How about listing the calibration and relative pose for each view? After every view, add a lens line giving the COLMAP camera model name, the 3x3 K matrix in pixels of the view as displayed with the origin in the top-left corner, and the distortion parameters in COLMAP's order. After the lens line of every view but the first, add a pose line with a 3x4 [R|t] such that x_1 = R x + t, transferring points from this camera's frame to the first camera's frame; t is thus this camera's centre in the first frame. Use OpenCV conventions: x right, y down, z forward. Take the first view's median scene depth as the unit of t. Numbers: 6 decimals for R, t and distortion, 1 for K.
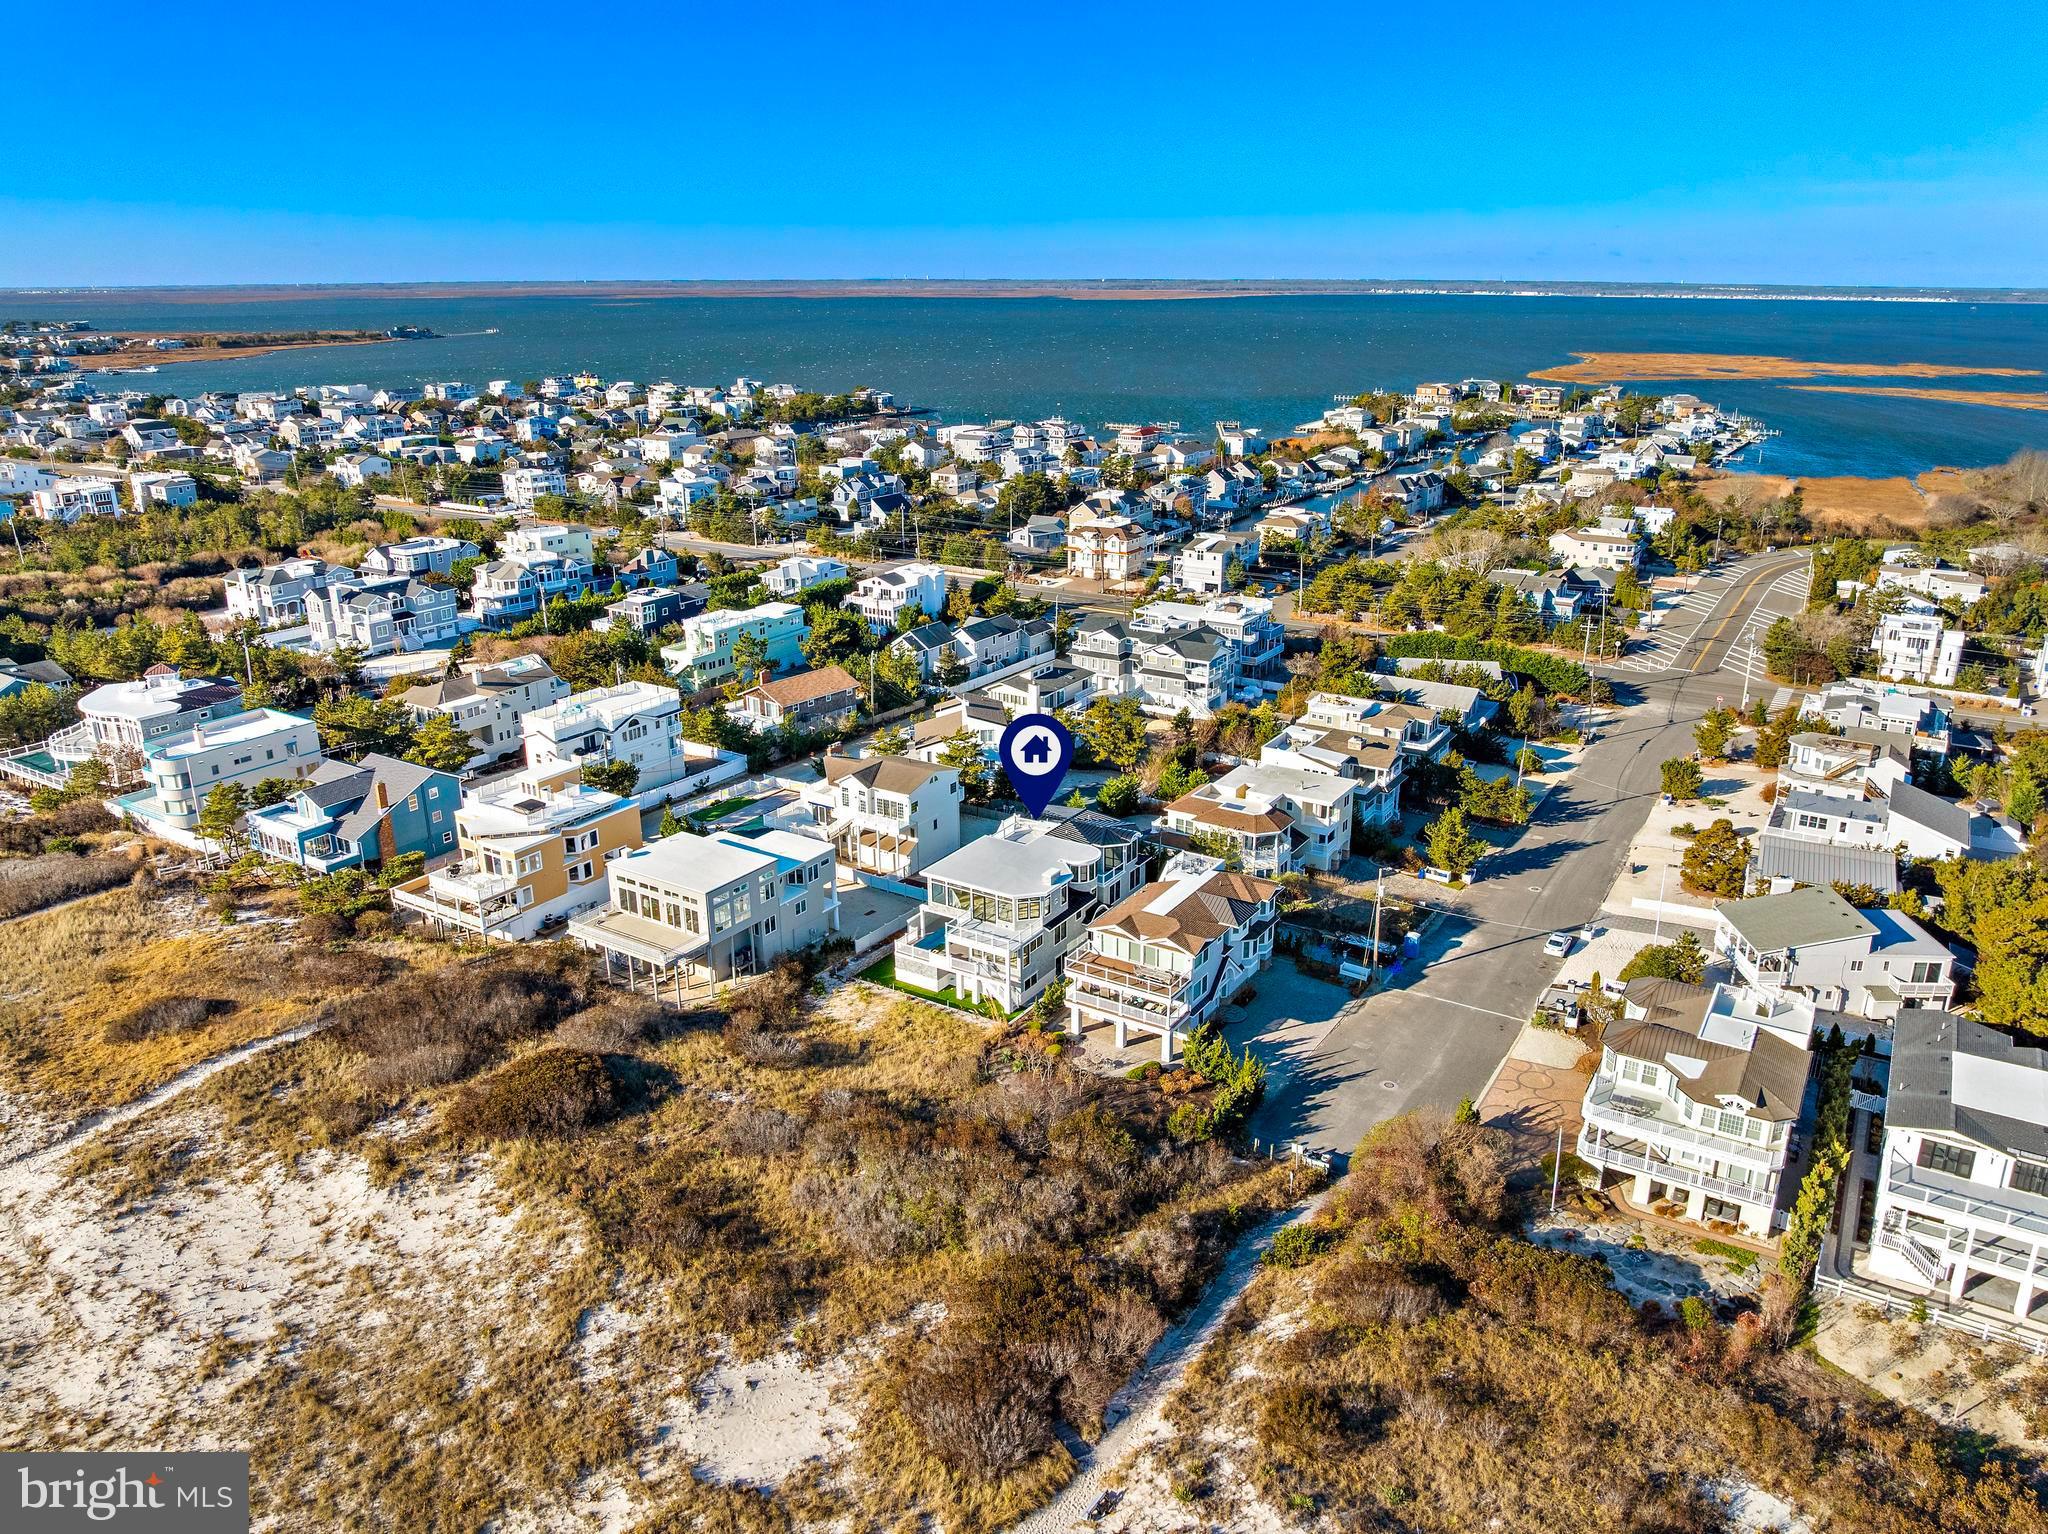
lens RADIAL K [[1455.7, 0, 1056.2], [0, 1455.7, 766.7], [0, 0, 1]] dist [-0.030515, 0.000487]
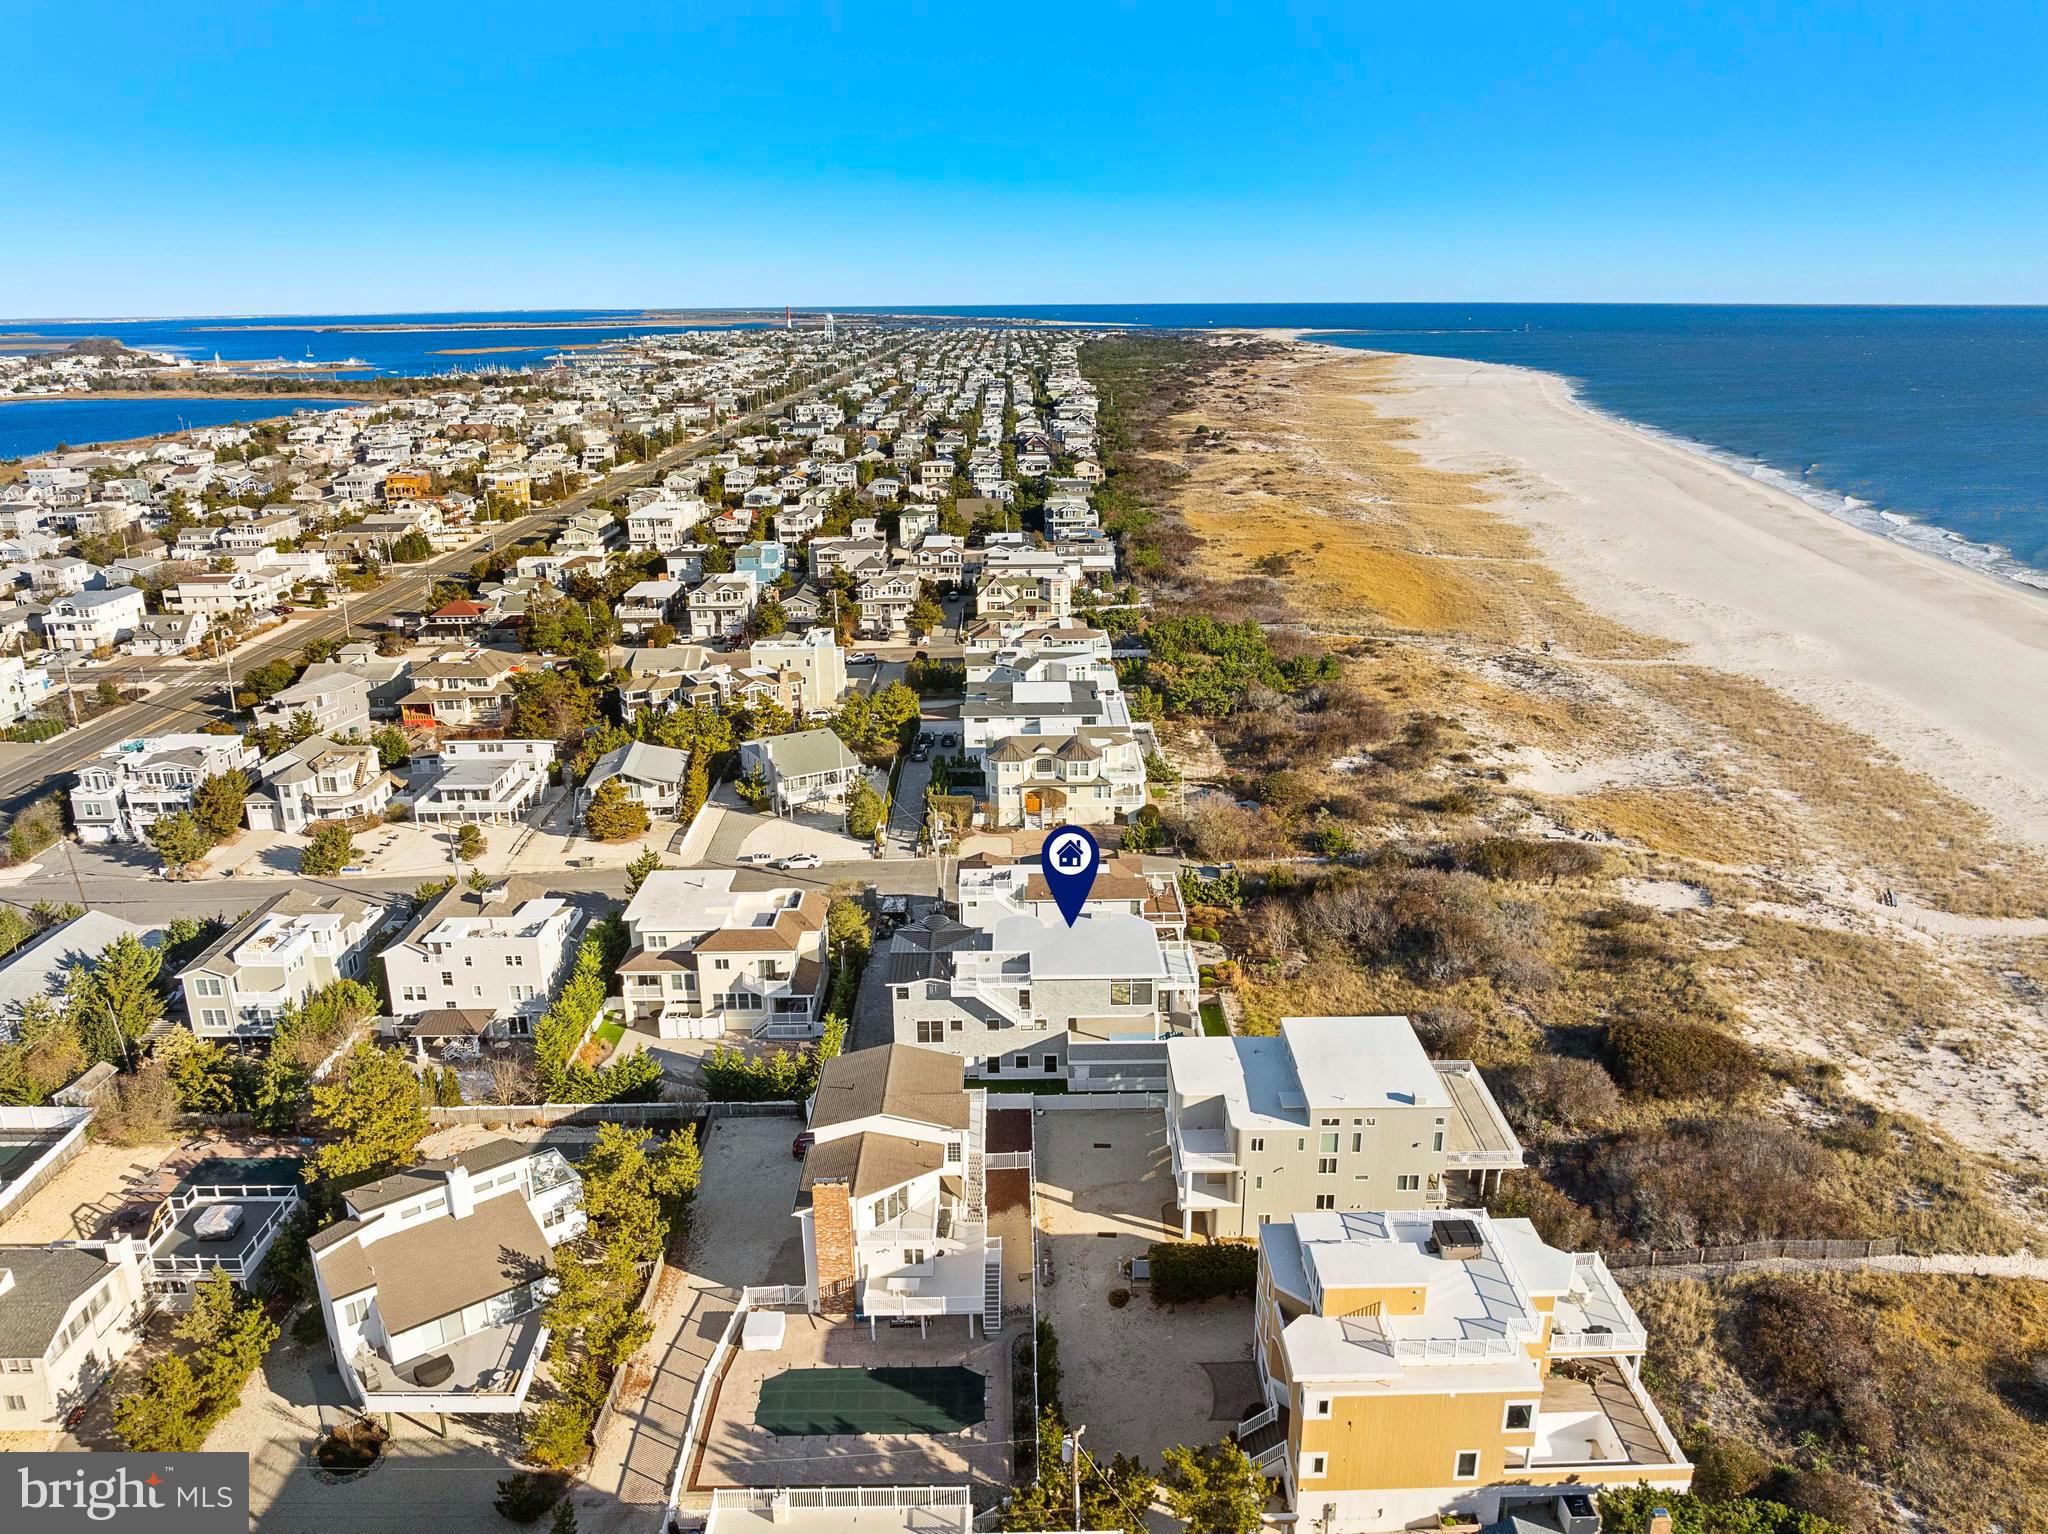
lens RADIAL K [[1453.4, 0, 1018.7], [0, 1453.4, 768.7], [0, 0, 1]] dist [-0.031459, -0.005724]
pose [[-0.523484, -0.263467, 0.810278, -0.625401], [0.279750, 0.845122, 0.455531, -0.393364], [-0.804801, 0.465138, -0.368703, 1.155716]]
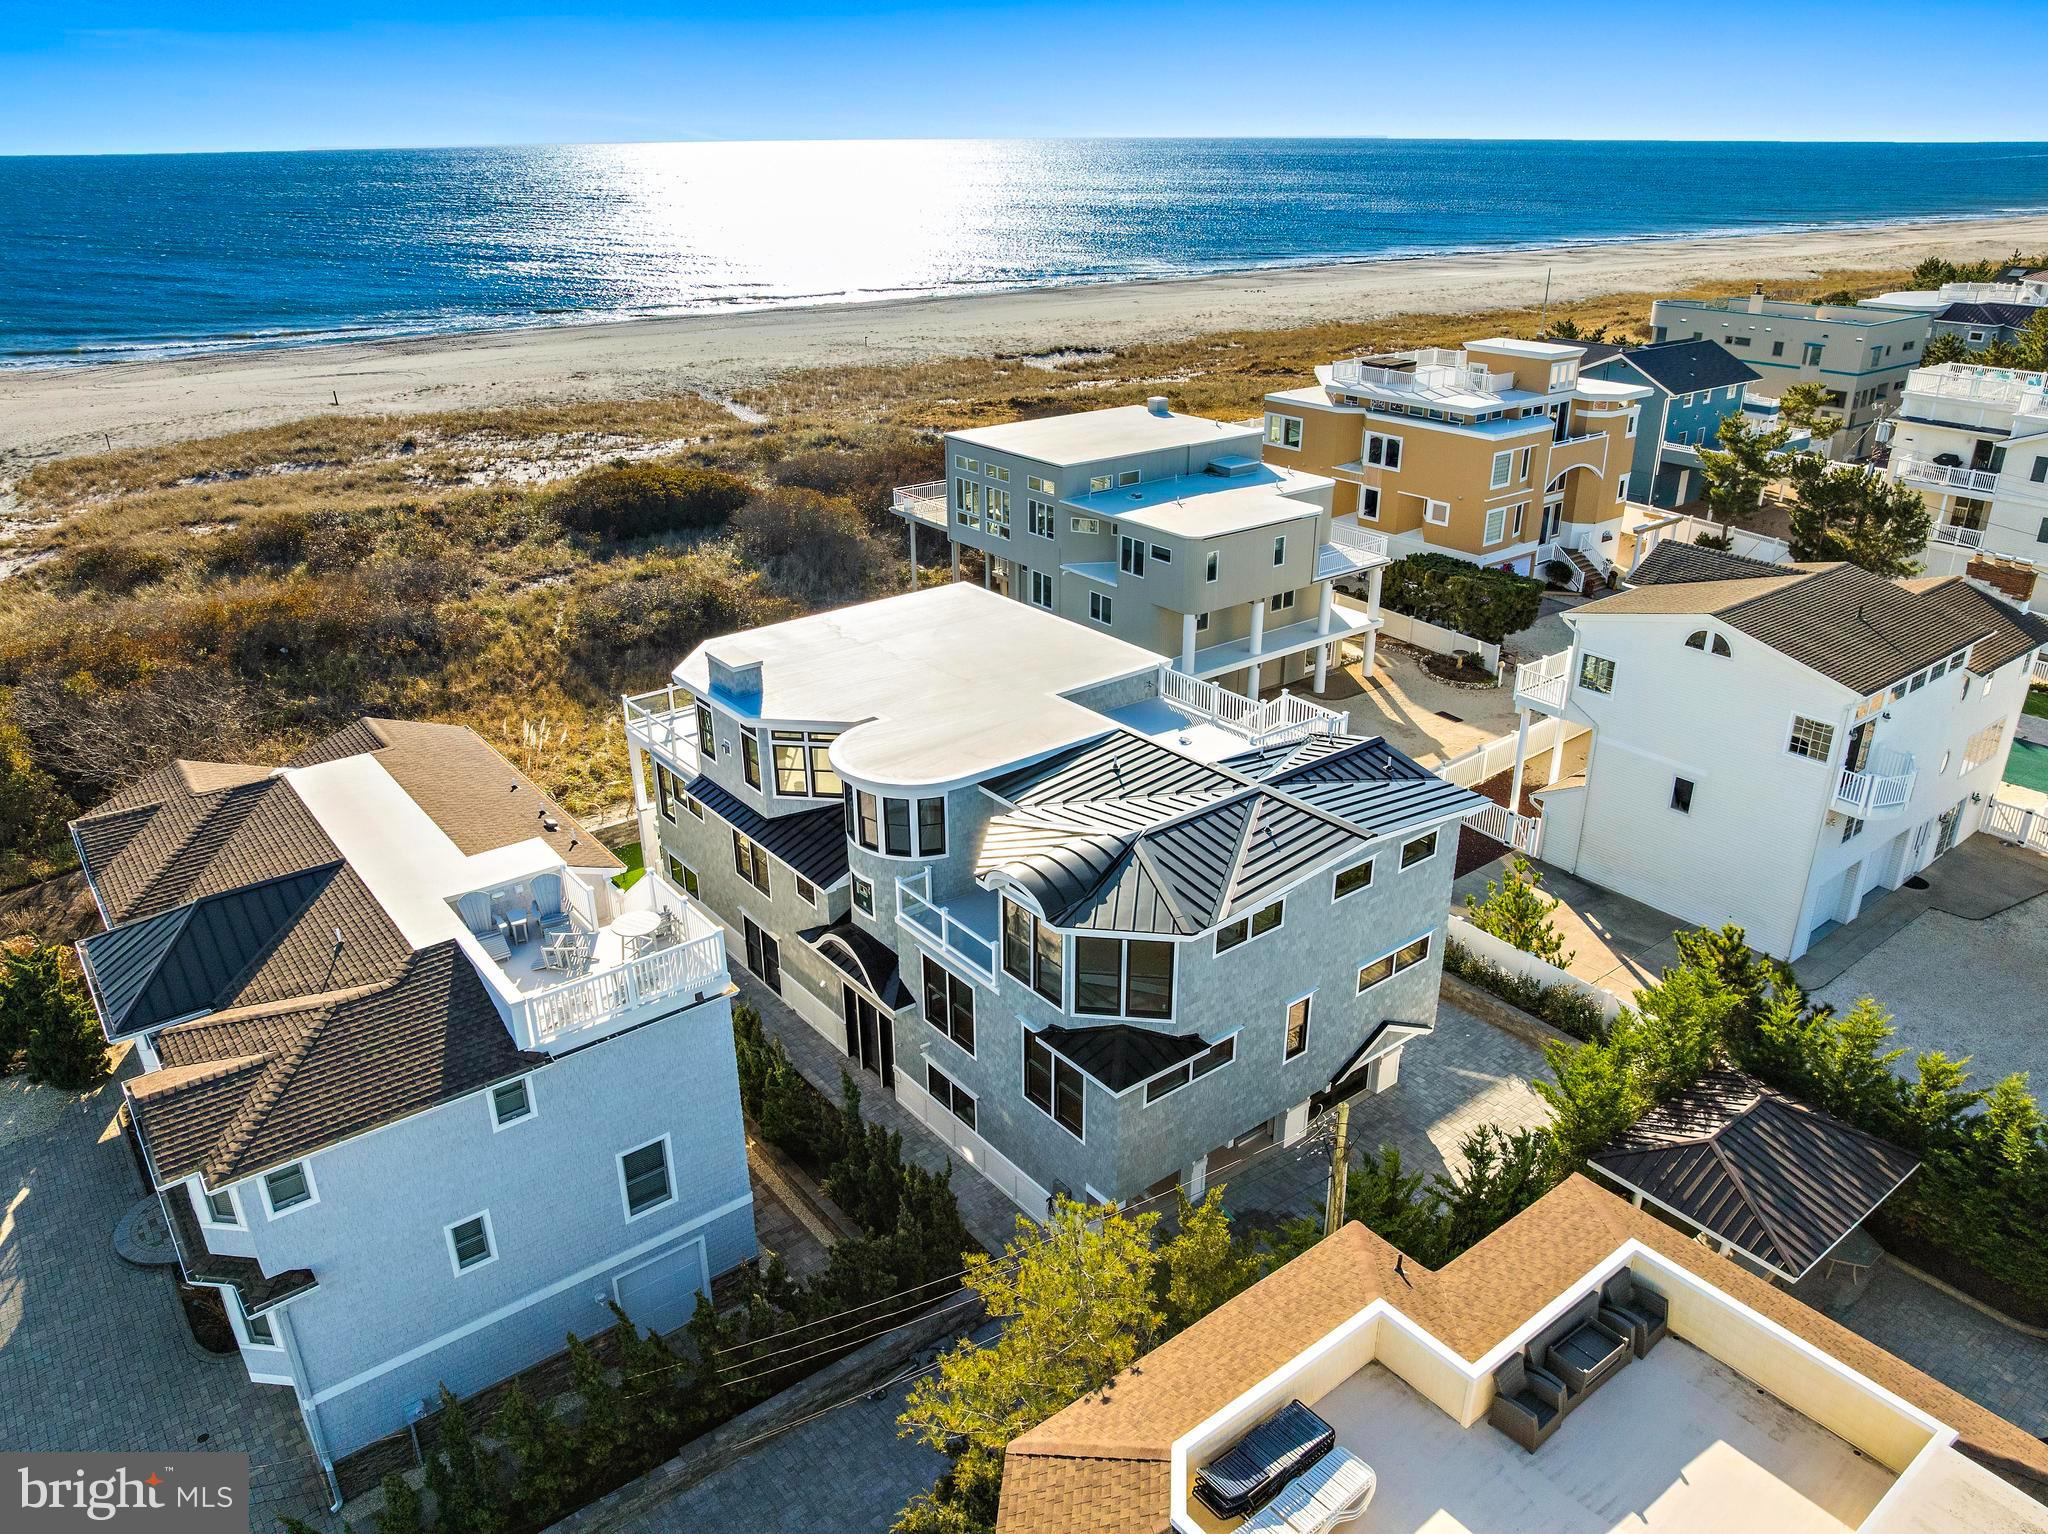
lens RADIAL K [[1453.4, 0, 1018.7], [0, 1453.4, 768.7], [0, 0, 1]] dist [-0.031459, -0.005724]
pose [[-0.360806, 0.375773, -0.853589, 0.218945], [-0.291154, 0.824114, 0.485866, -0.069472], [0.886029, 0.423829, -0.187937, 0.959317]]
